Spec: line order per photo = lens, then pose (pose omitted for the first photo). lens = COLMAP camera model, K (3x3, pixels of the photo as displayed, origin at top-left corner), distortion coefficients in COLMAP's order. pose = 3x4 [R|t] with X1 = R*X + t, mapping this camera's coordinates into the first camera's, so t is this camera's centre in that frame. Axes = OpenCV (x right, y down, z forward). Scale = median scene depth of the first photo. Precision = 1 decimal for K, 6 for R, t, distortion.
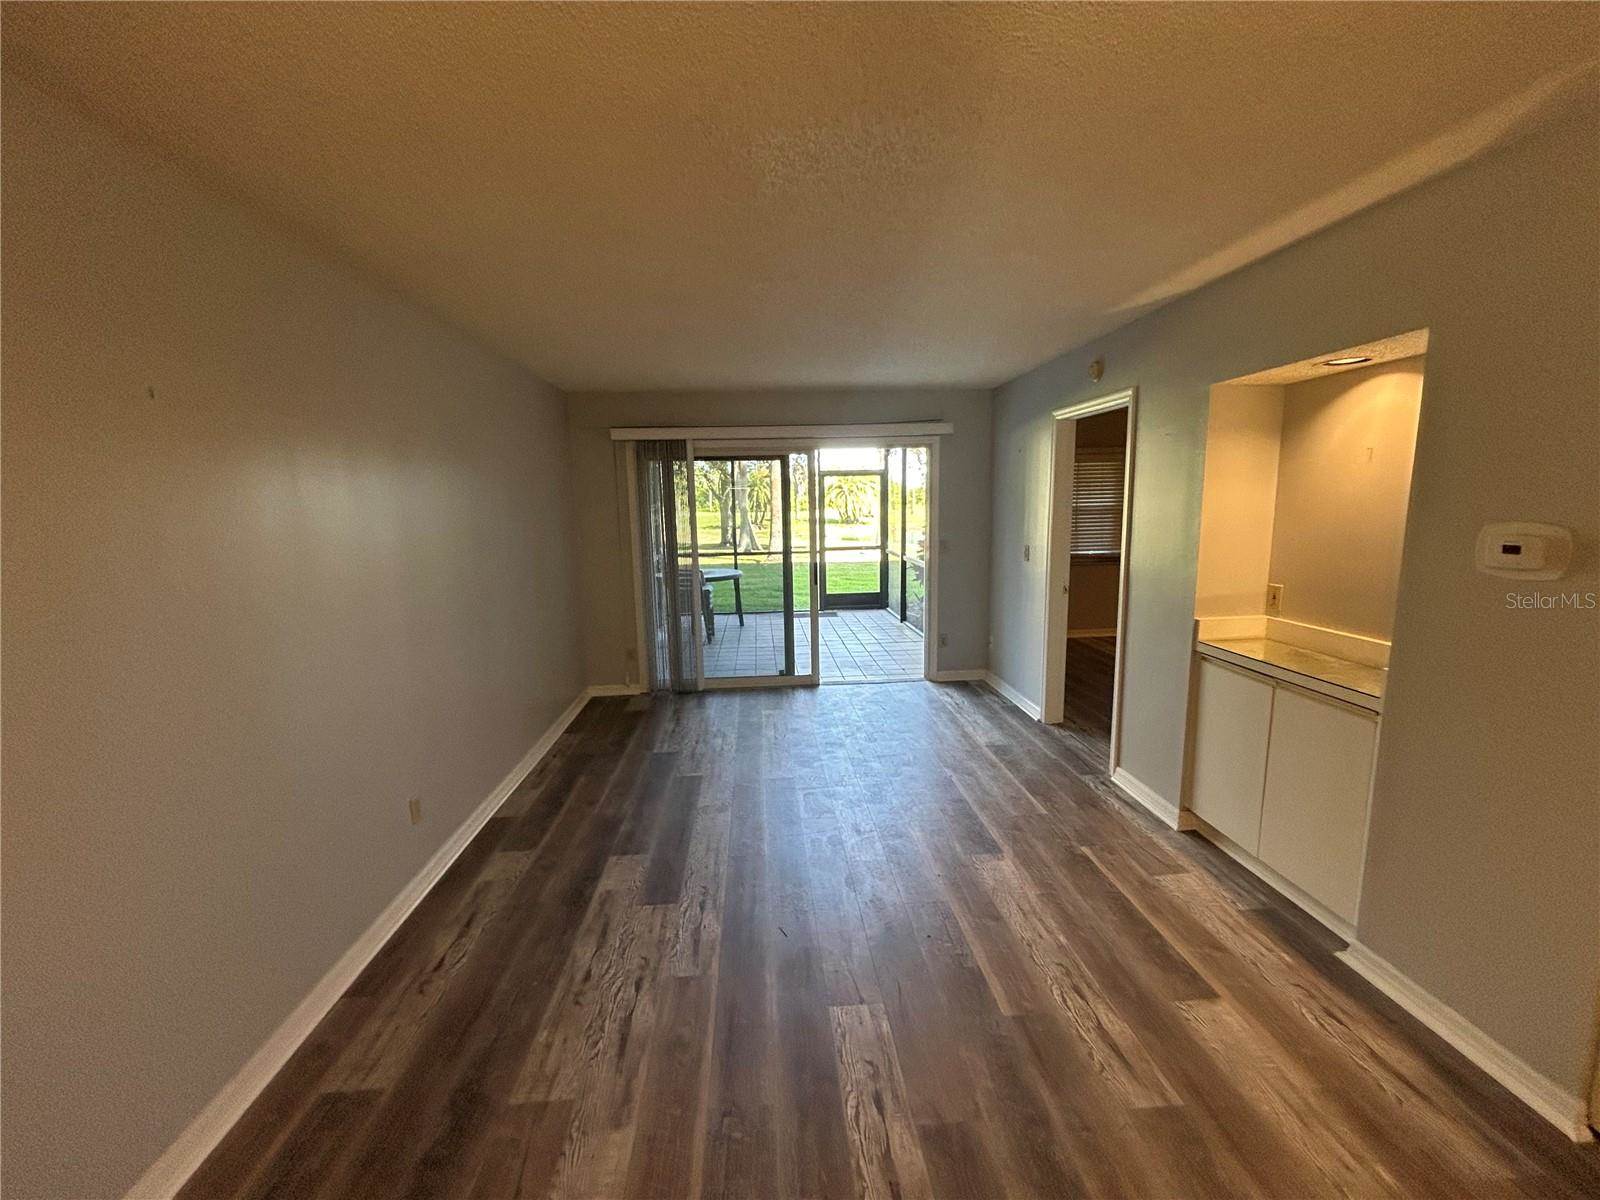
lens RADIAL K [[647.2, 0, 796.7], [0, 647.2, 593.3], [0, 0, 1]] dist [0.000166, 0.000789]
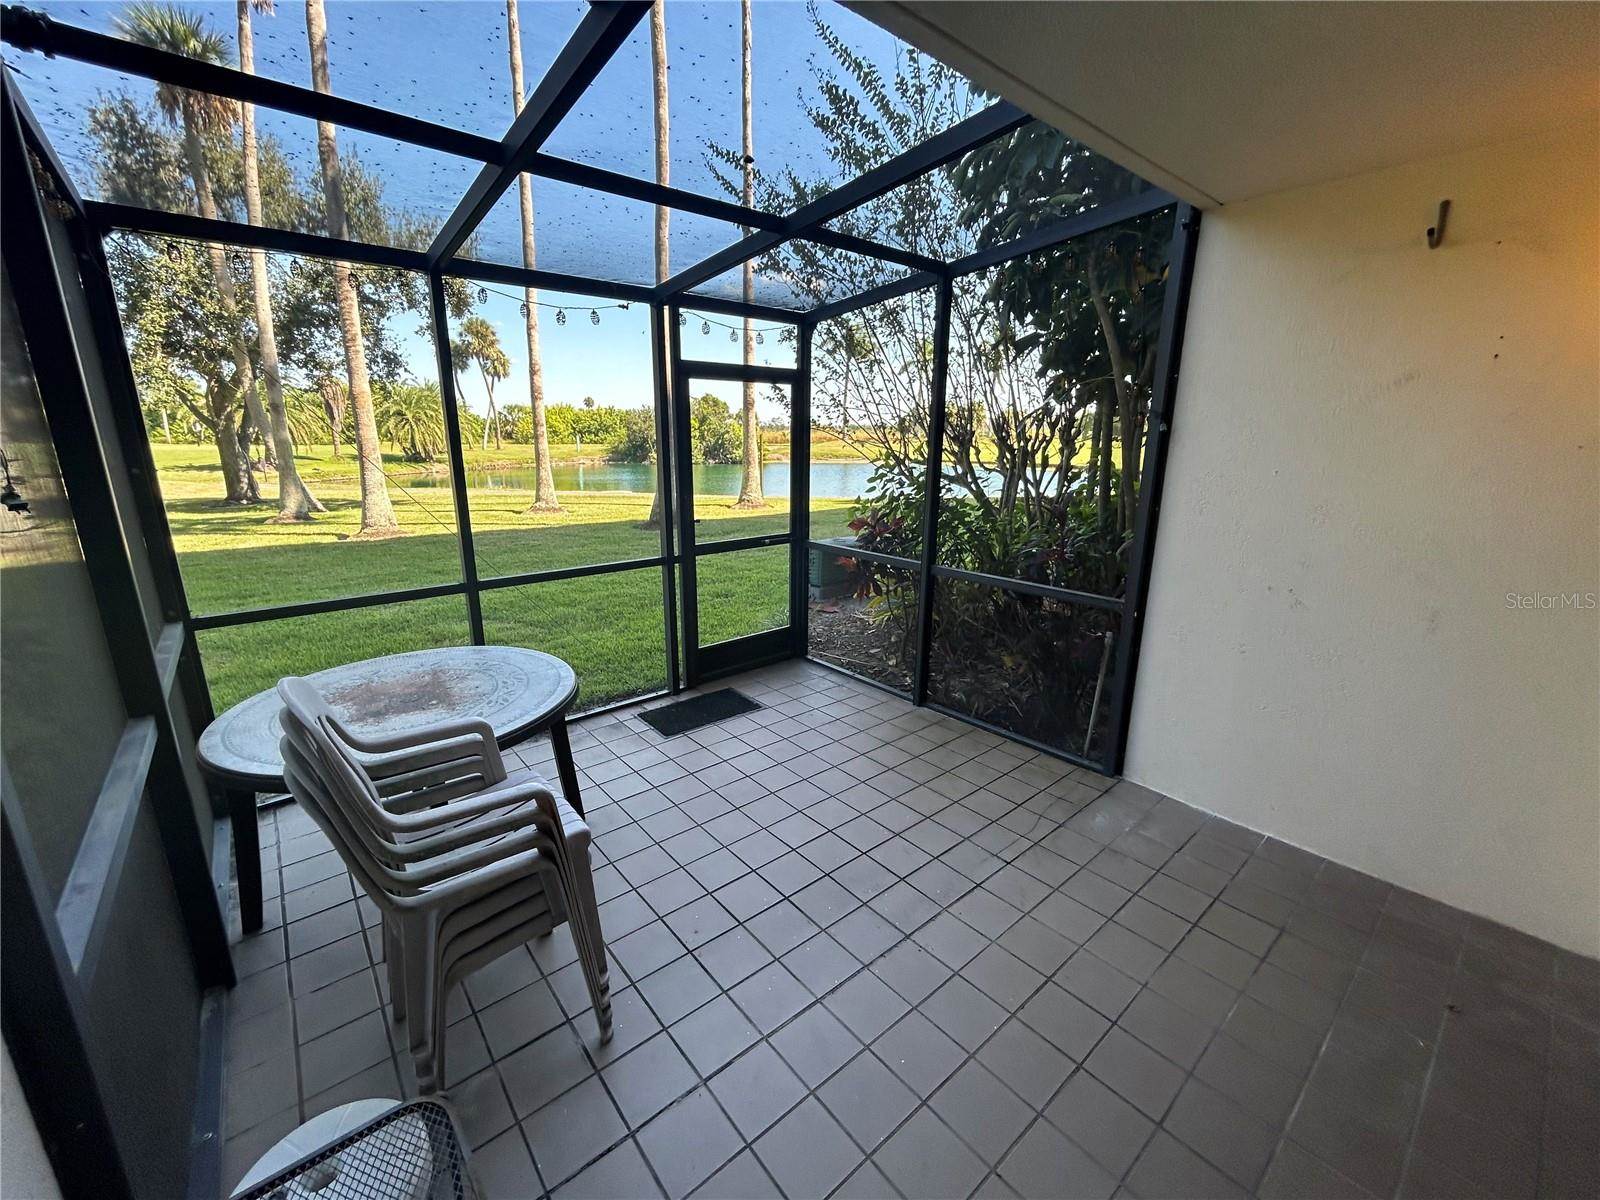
lens RADIAL K [[647.2, 0, 795.1], [0, 647.2, 594.4], [0, 0, 1]] dist [0.000166, 0.000789]
pose [[0.806588, -0.119726, 0.578862, -0.273829], [0.062367, 0.991044, 0.118076, -0.152741], [-0.587815, -0.059137, 0.806831, 1.086814]]
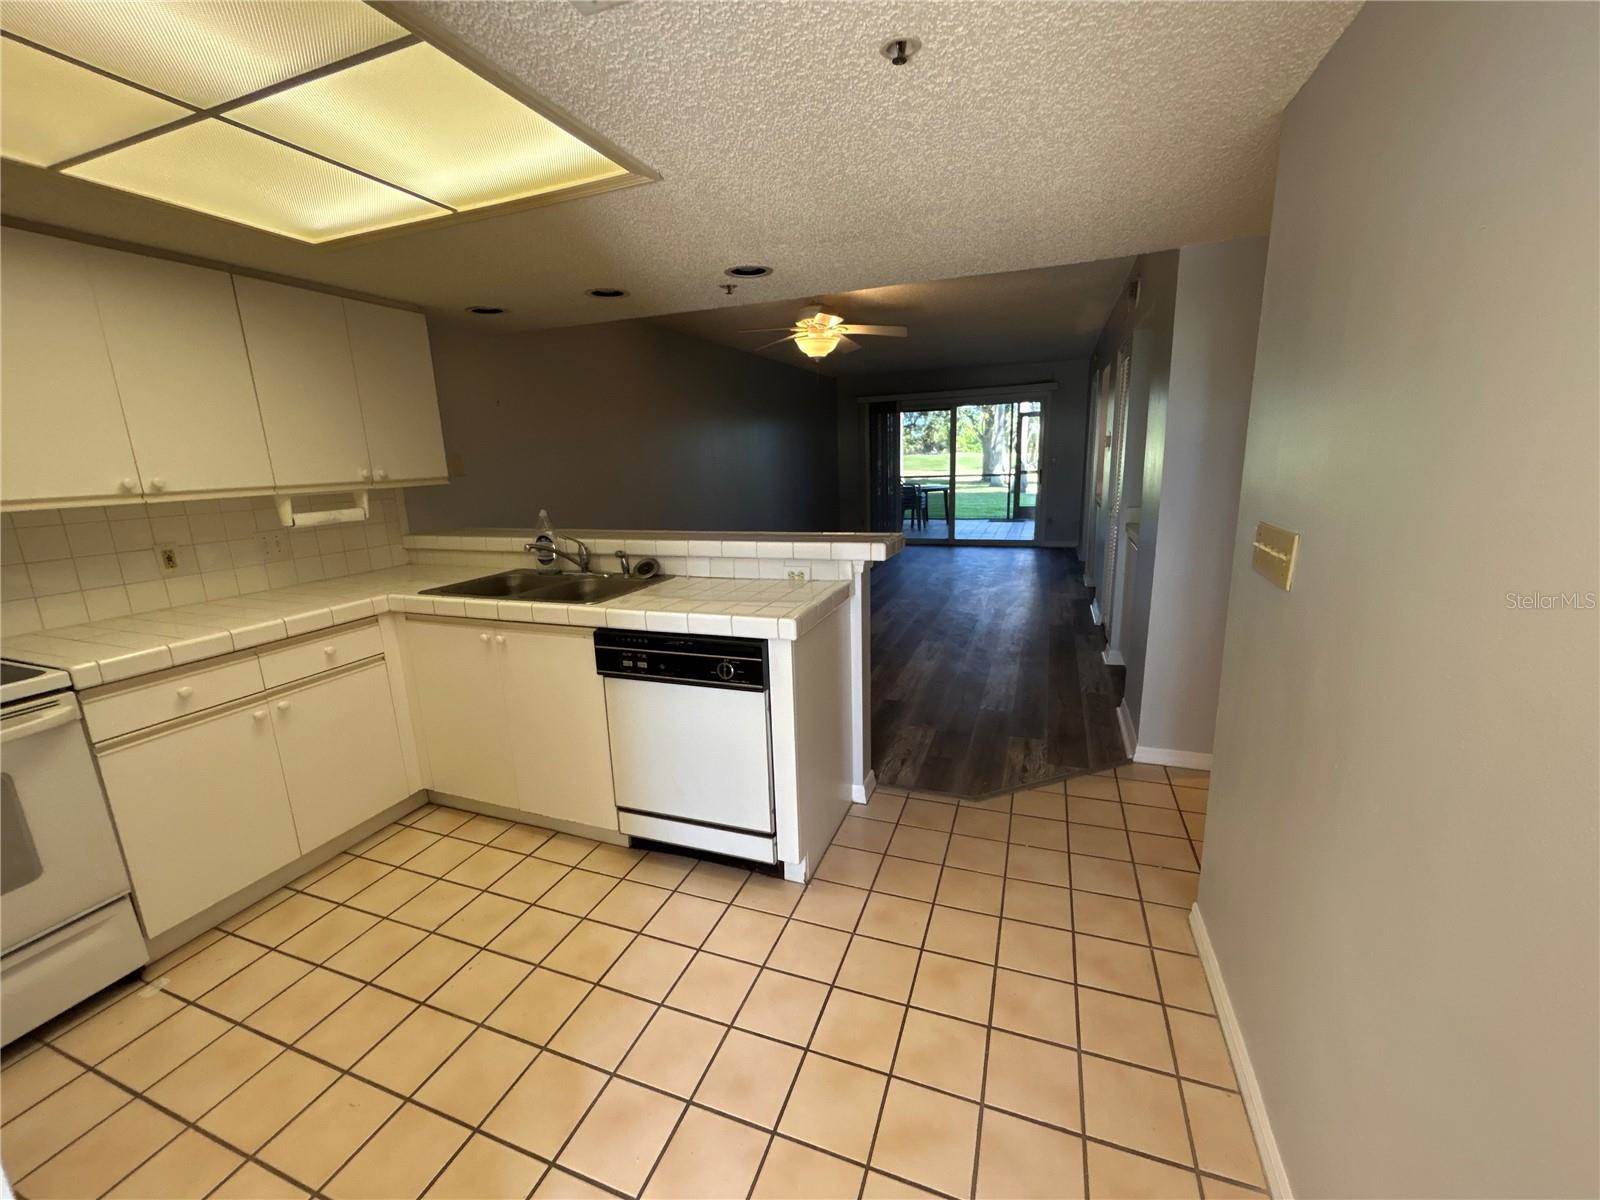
lens RADIAL K [[647.2, 0, 795.3], [0, 647.2, 598.9], [0, 0, 1]] dist [0.000166, 0.000789]
pose [[0.909308, 0.082500, -0.407864, 0.335490], [-0.043525, 0.993630, 0.103950, 0.128761], [0.413842, -0.076770, 0.907106, -0.757371]]
